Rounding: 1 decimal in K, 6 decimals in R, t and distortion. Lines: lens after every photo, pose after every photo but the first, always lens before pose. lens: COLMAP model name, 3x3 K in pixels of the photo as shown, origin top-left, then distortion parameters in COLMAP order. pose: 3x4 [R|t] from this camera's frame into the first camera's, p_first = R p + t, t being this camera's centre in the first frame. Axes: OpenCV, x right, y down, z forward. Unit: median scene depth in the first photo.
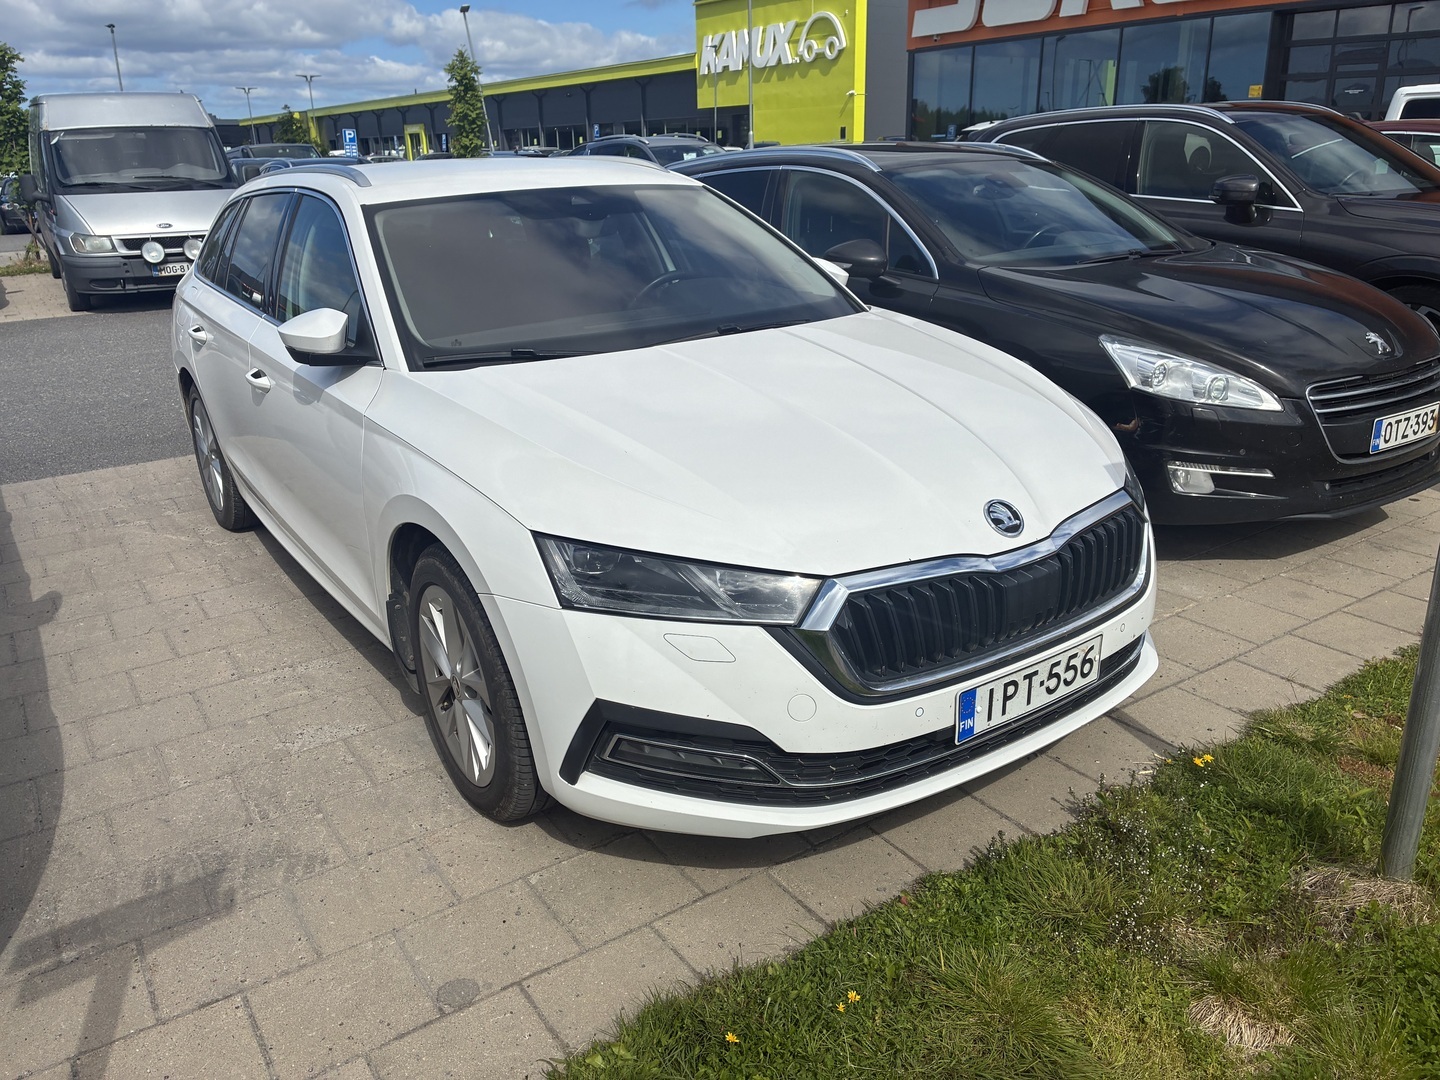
lens RADIAL K [[1079.6, 0, 720.0], [0, 1079.6, 540.0], [0, 0, 1]] dist [0.089159, -0.121654]
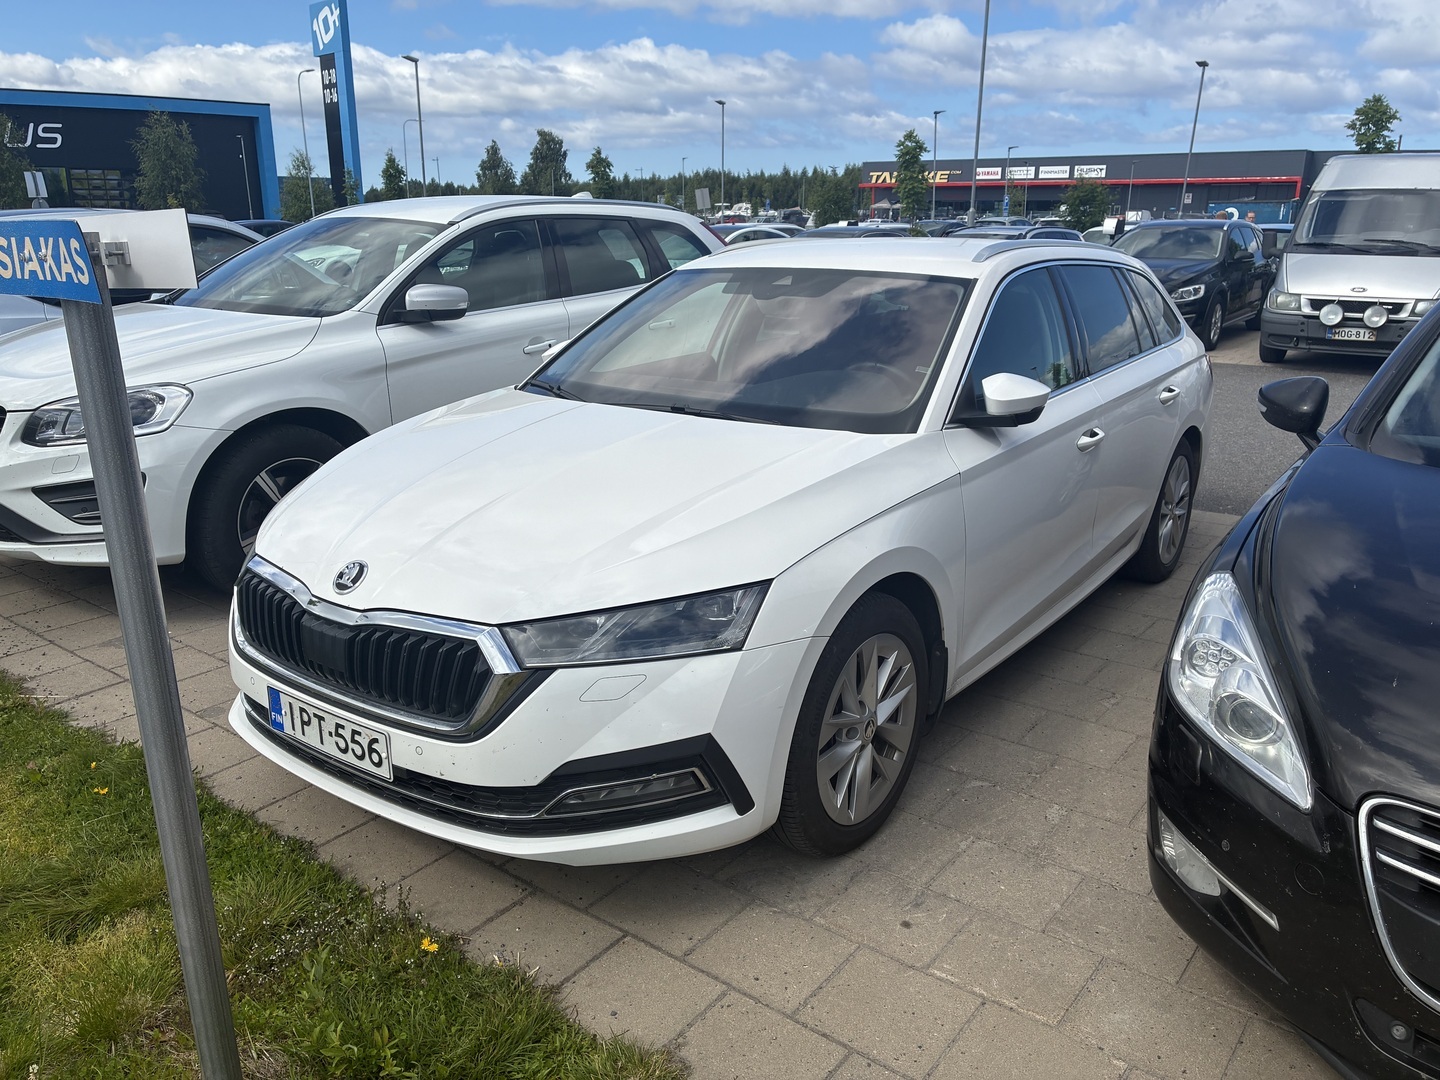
lens RADIAL K [[1079.6, 0, 720.0], [0, 1079.6, 540.0], [0, 0, 1]] dist [0.089159, -0.121654]
pose [[0.315532, 0.291746, -0.902953, 0.265416], [-0.329949, 0.925919, 0.183868, -0.074152], [0.889704, 0.239912, 0.388418, 0.172941]]
